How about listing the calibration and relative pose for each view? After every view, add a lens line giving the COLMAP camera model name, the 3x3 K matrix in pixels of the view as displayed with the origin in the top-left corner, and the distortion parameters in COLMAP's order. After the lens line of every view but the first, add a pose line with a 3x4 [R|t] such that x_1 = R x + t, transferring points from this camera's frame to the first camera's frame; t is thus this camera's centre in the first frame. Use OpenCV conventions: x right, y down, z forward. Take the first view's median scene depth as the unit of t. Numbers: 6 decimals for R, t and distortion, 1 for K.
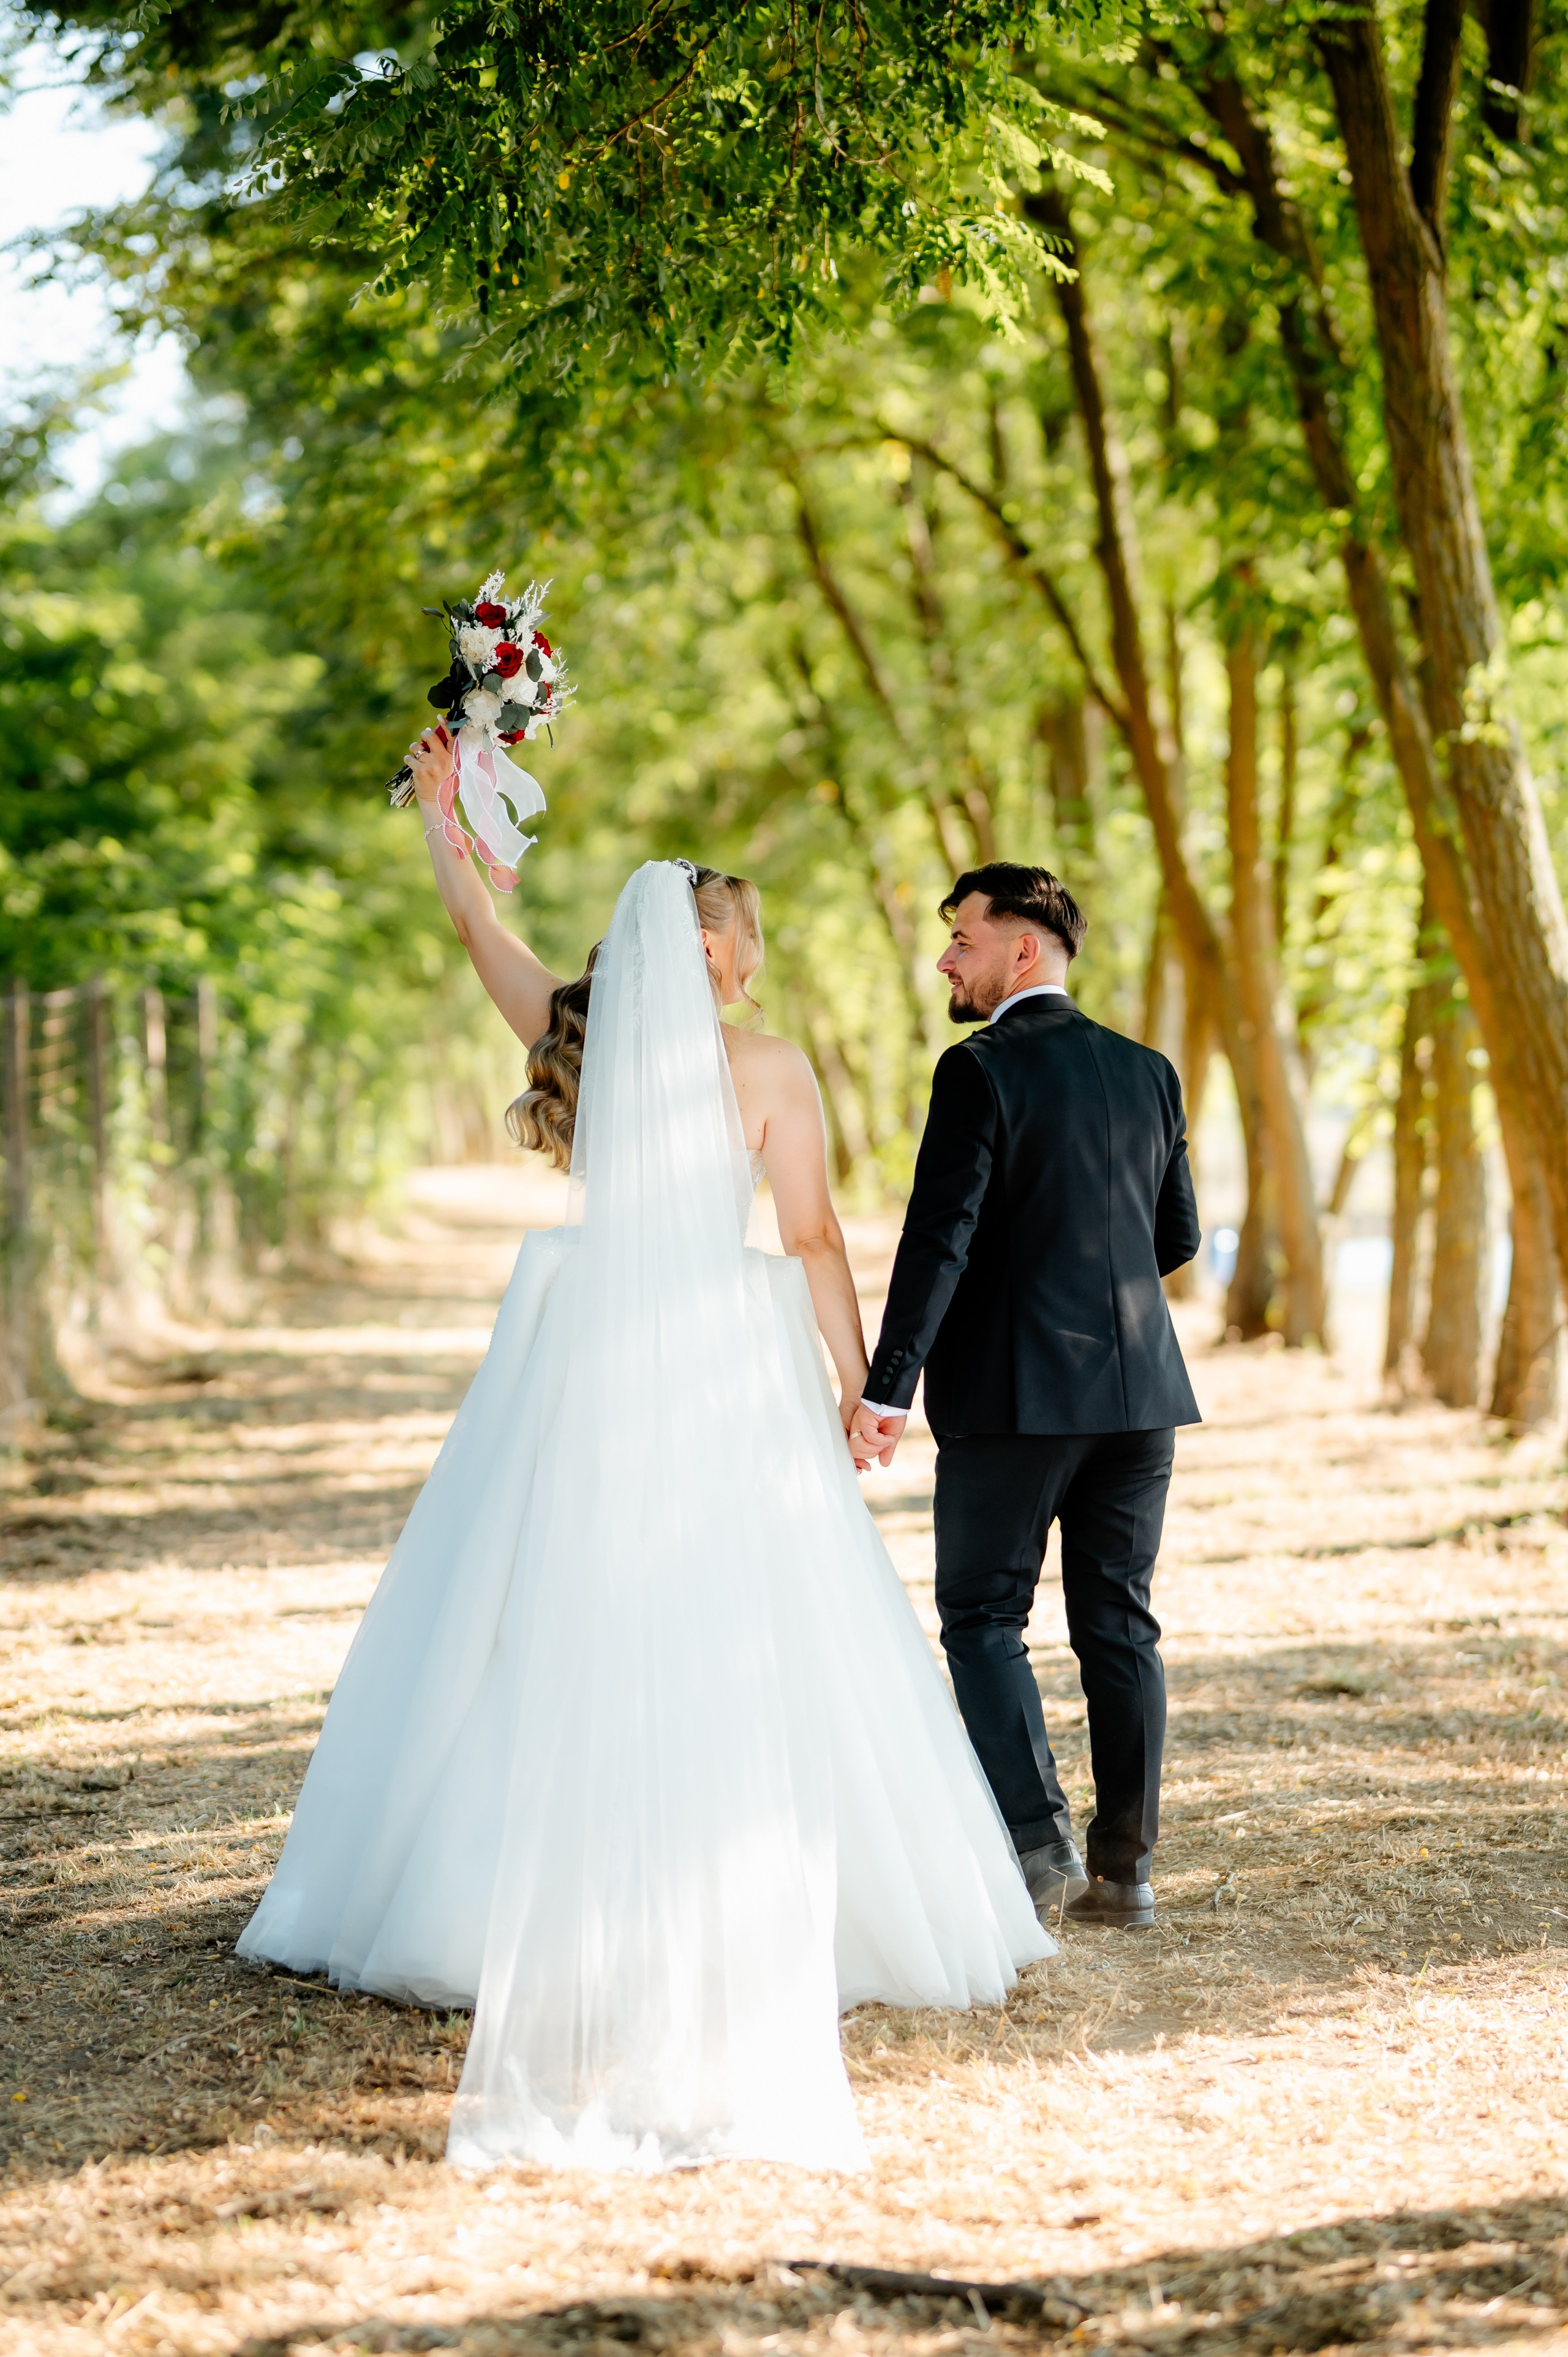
lens RADIAL K [[6071.3, 0, 784.0], [0, 6071.3, 1178.5], [0, 0, 1]] dist [-0.108269, -0.536675]
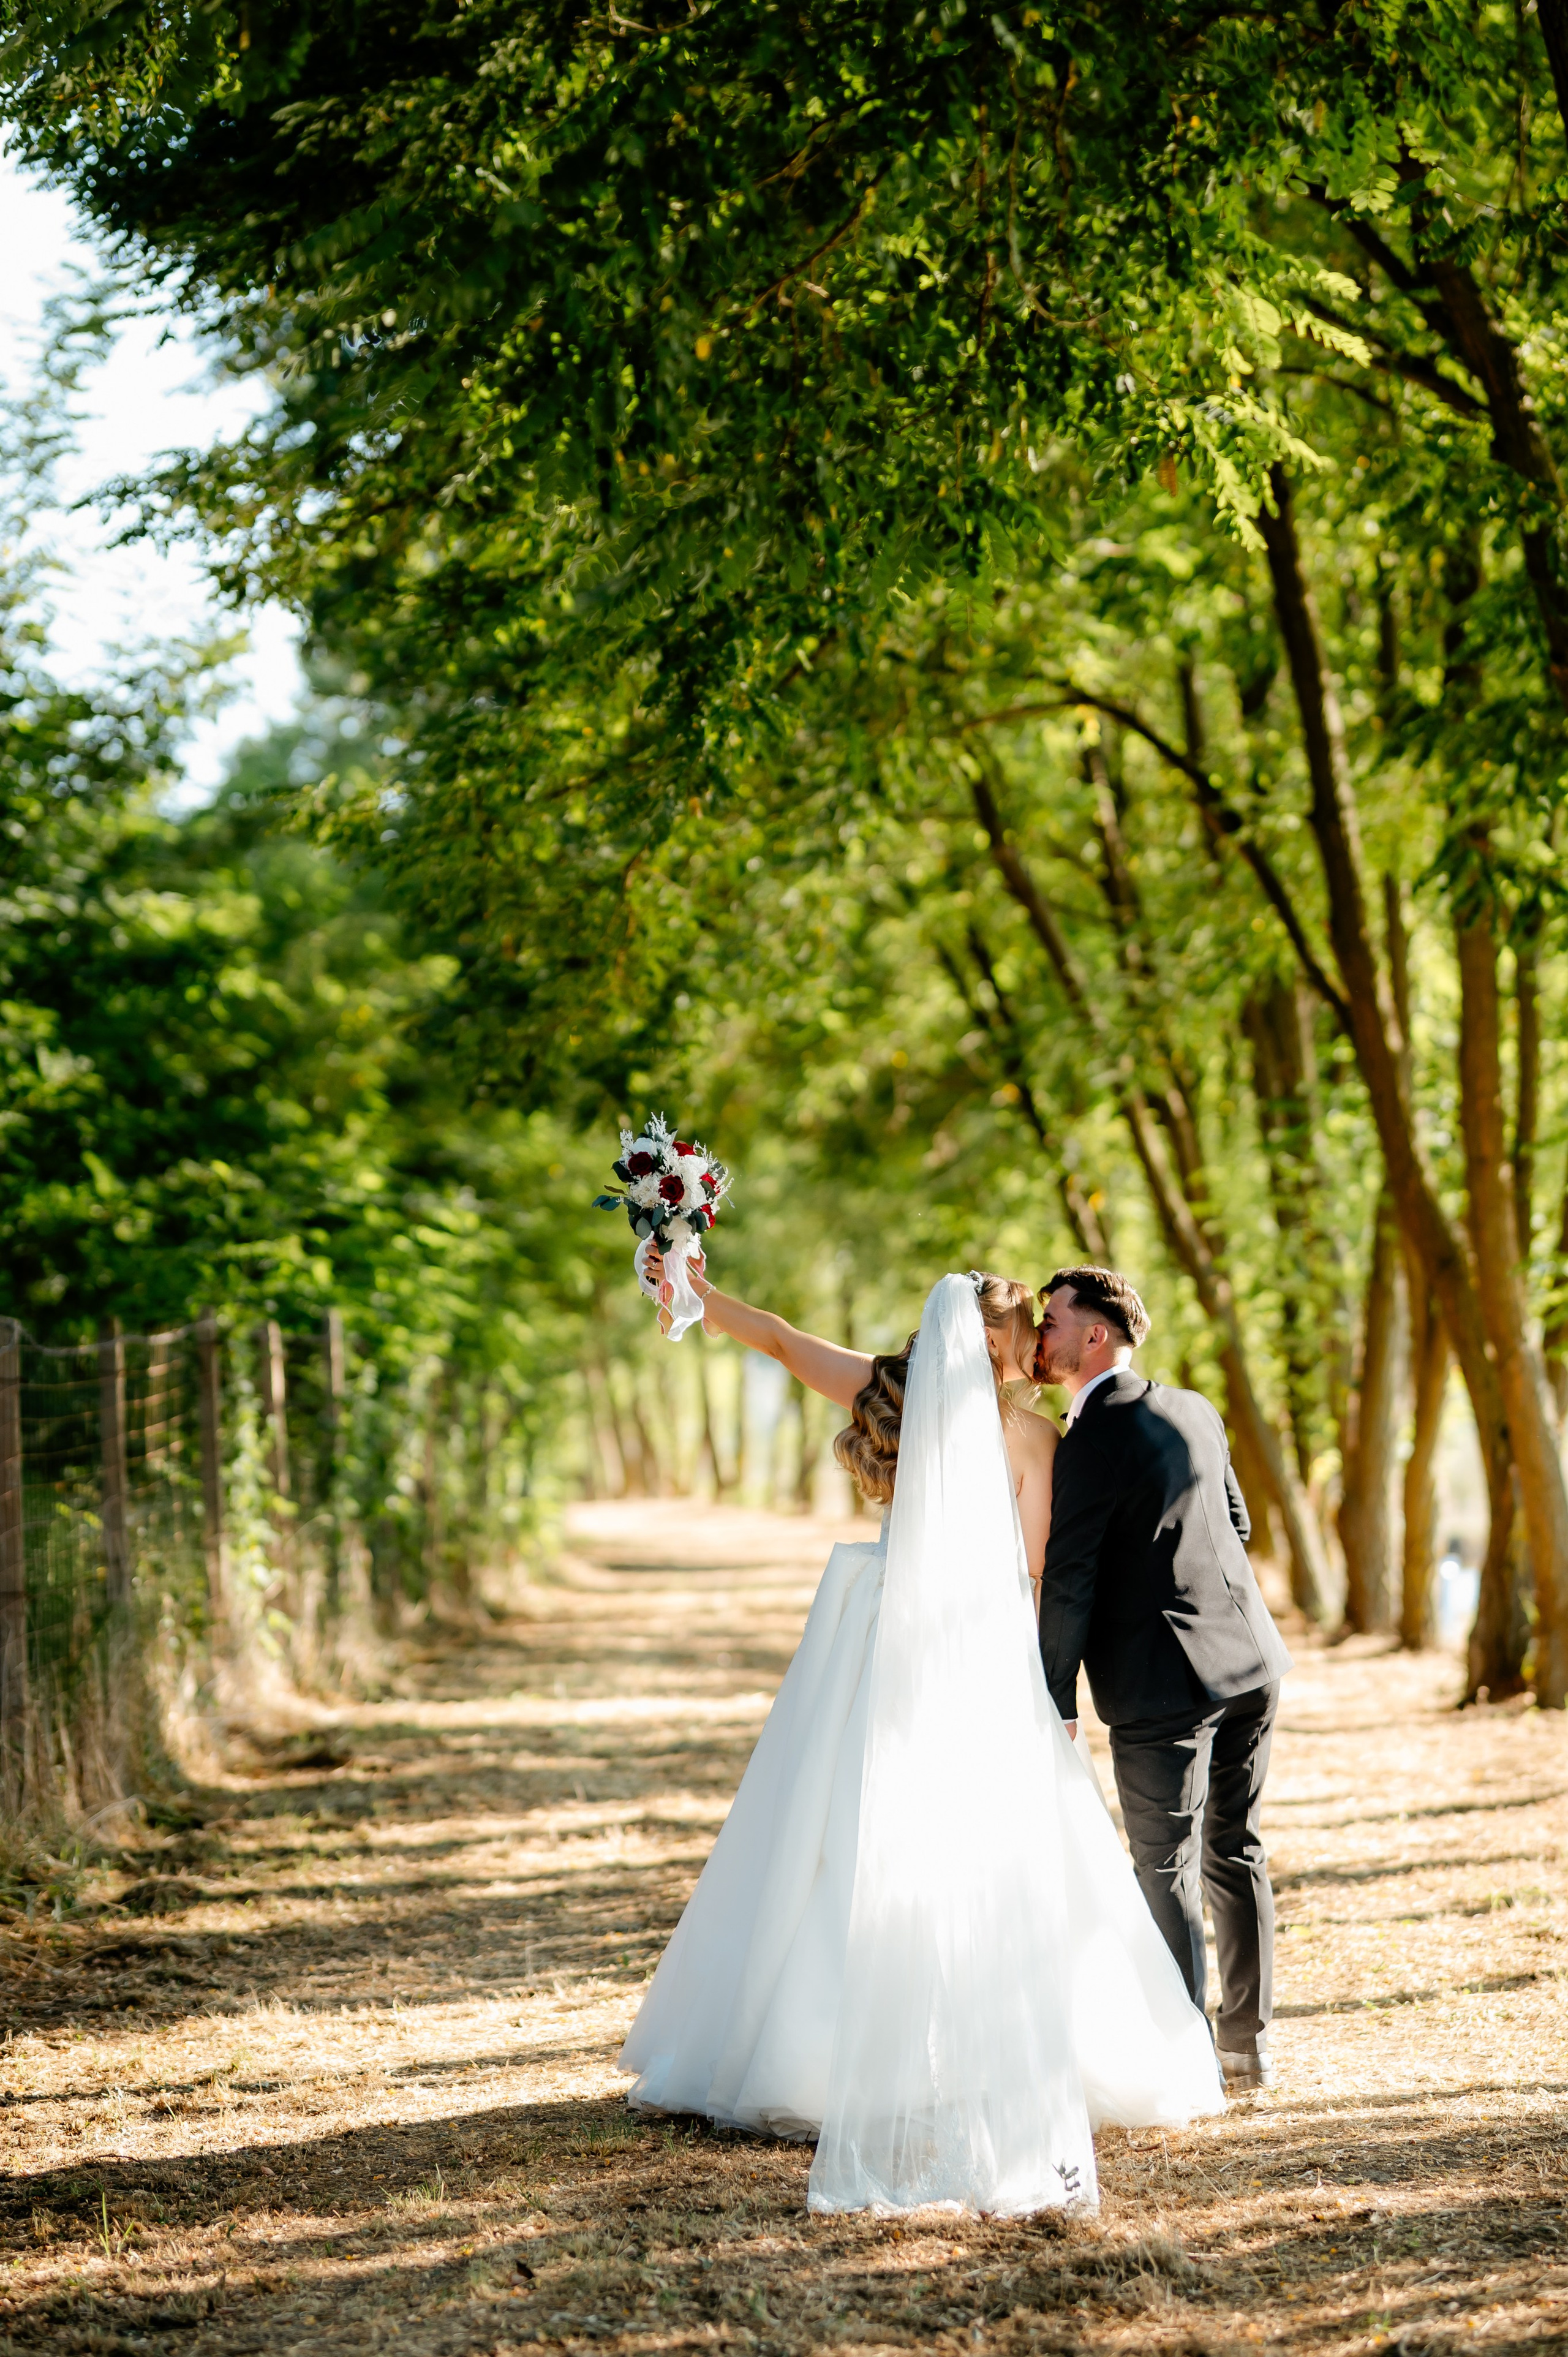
lens RADIAL K [[5901.3, 0, 1266.8], [0, 5901.3, 1178.9], [0, 0, 1]] dist [-0.211583, -0.373269]
pose [[0.998405, -0.017207, 0.053771, -0.003273], [0.019802, 0.998646, -0.048098, -0.009058], [-0.052870, 0.049086, 0.997394, 0.139687]]
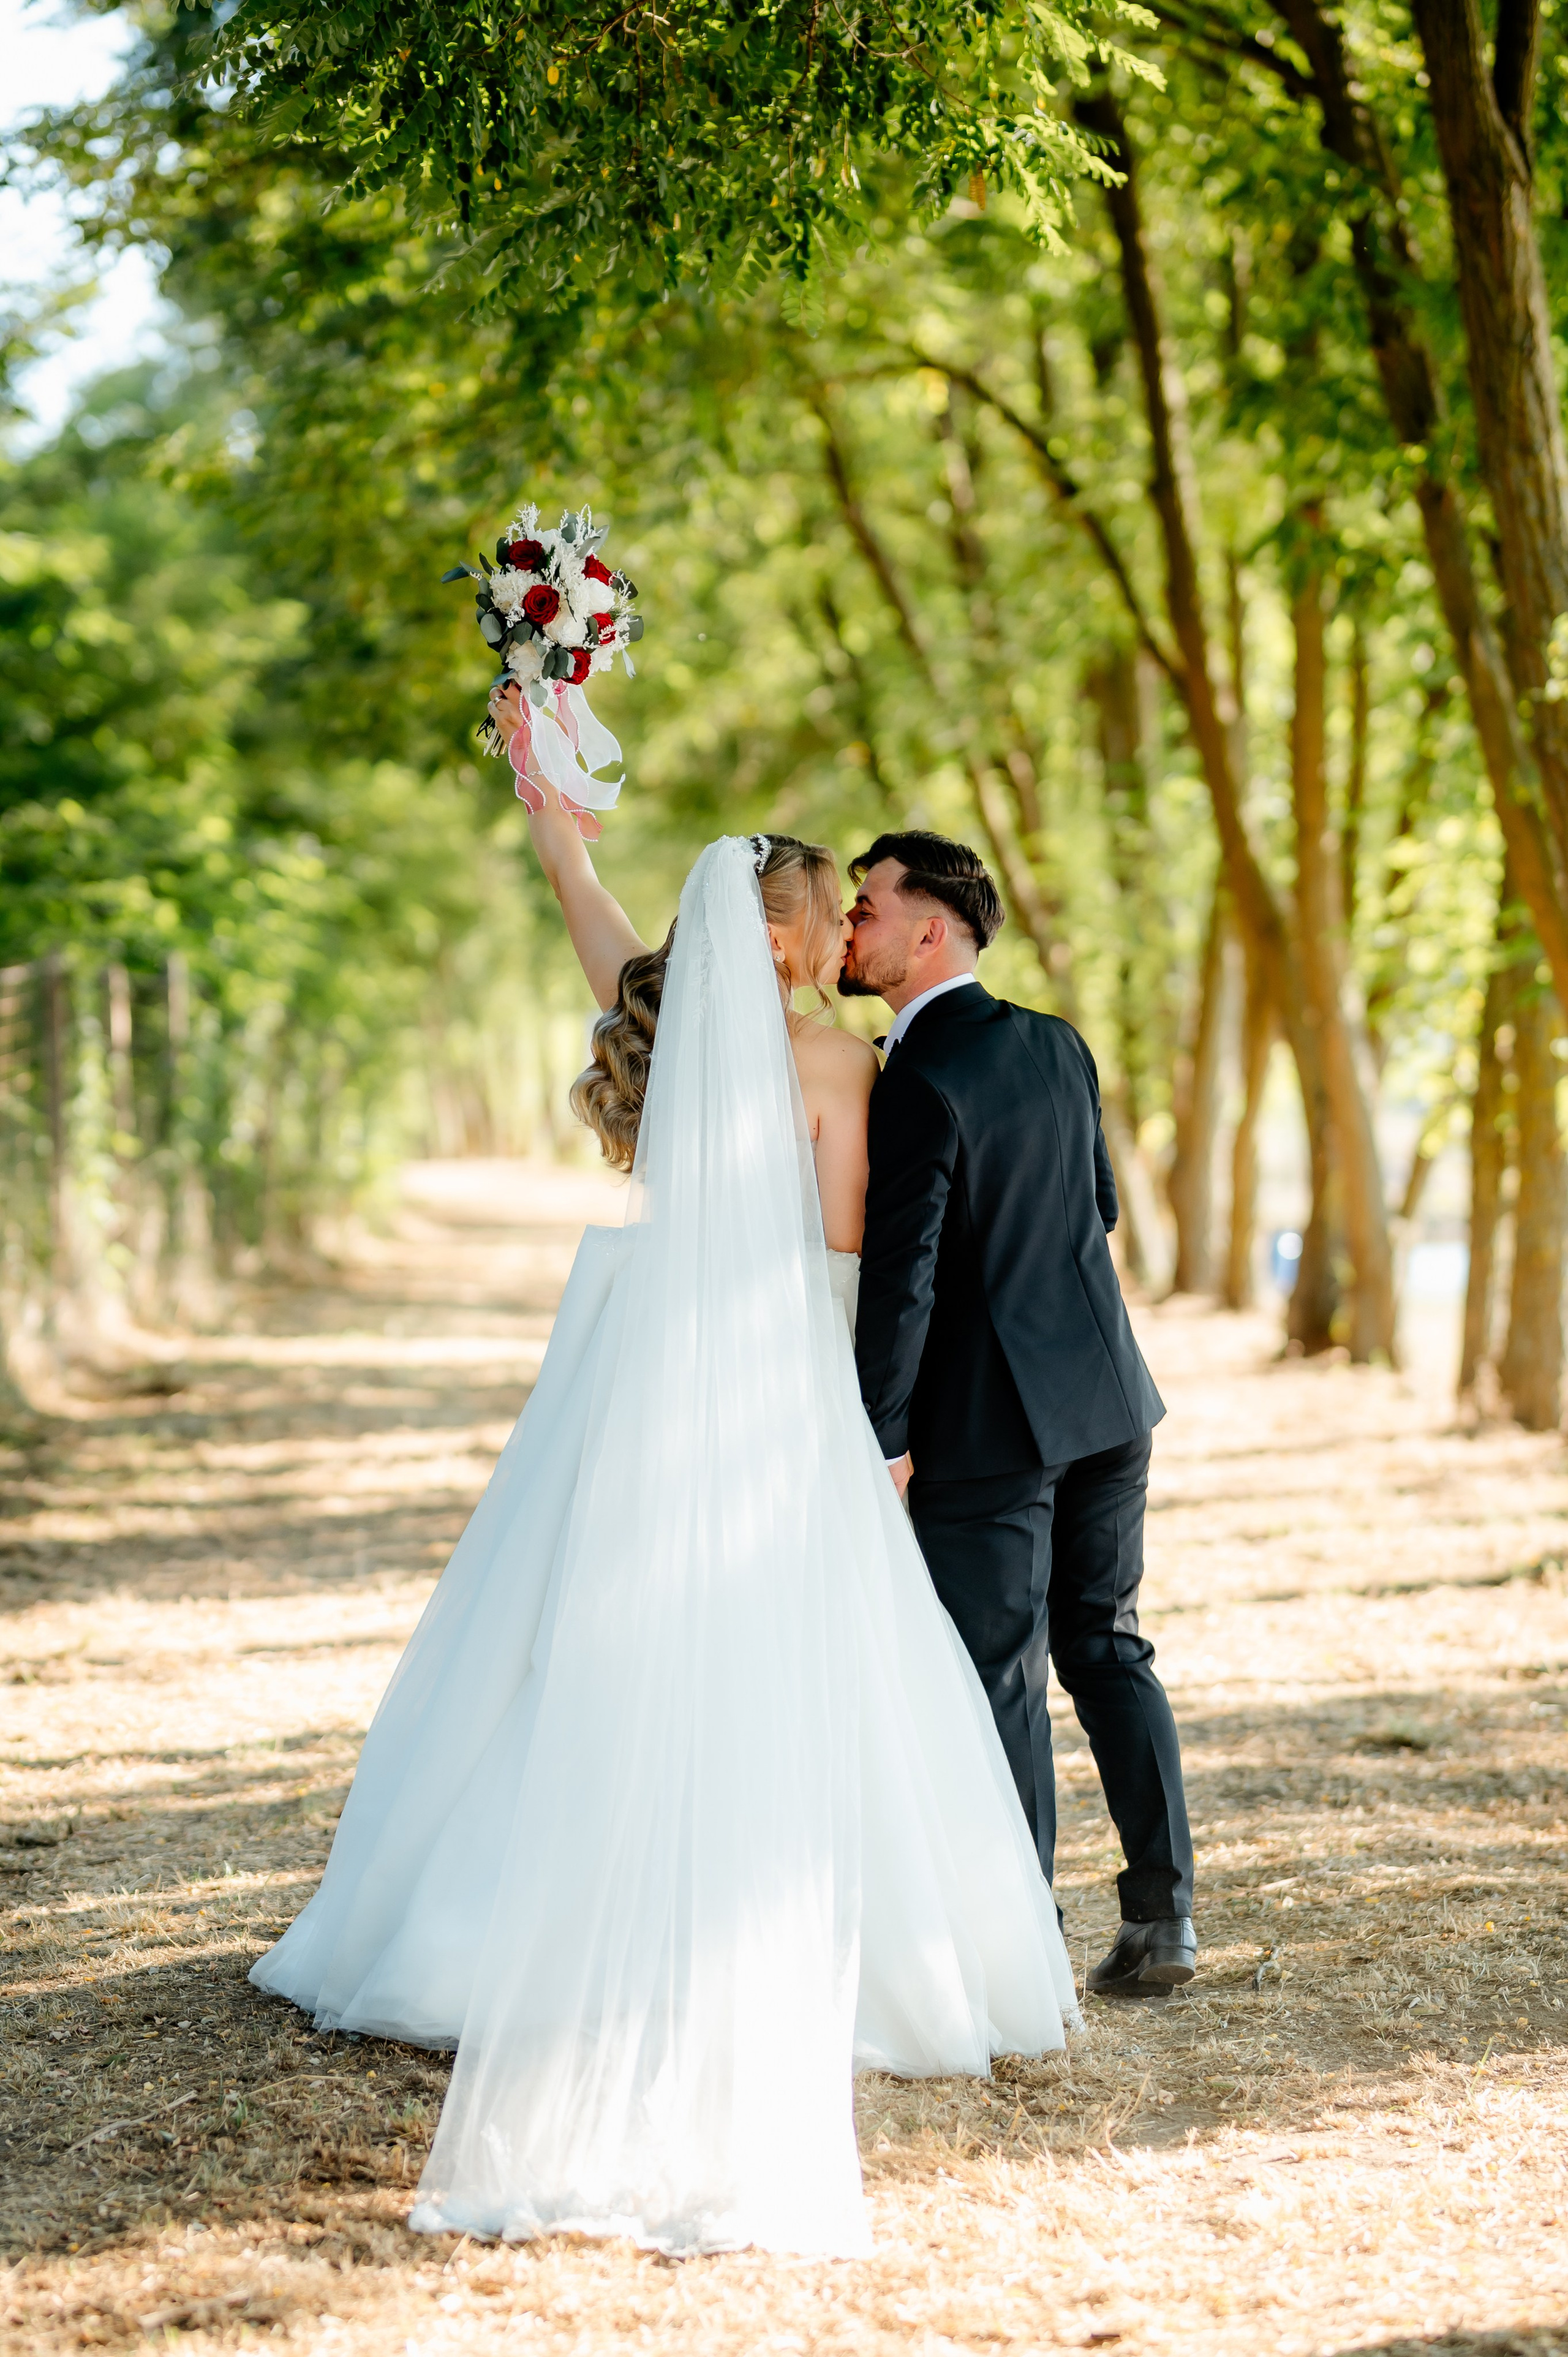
lens RADIAL K [[6547.6, 0, 785.5], [0, 6547.6, 1307.3], [0, 0, 1]] dist [-0.134732, -0.147497]
pose [[0.999967, 0.005404, -0.006092, 0.003549], [-0.005278, 0.999776, 0.020491, -0.000396], [0.006202, -0.020459, 0.999771, 0.015114]]
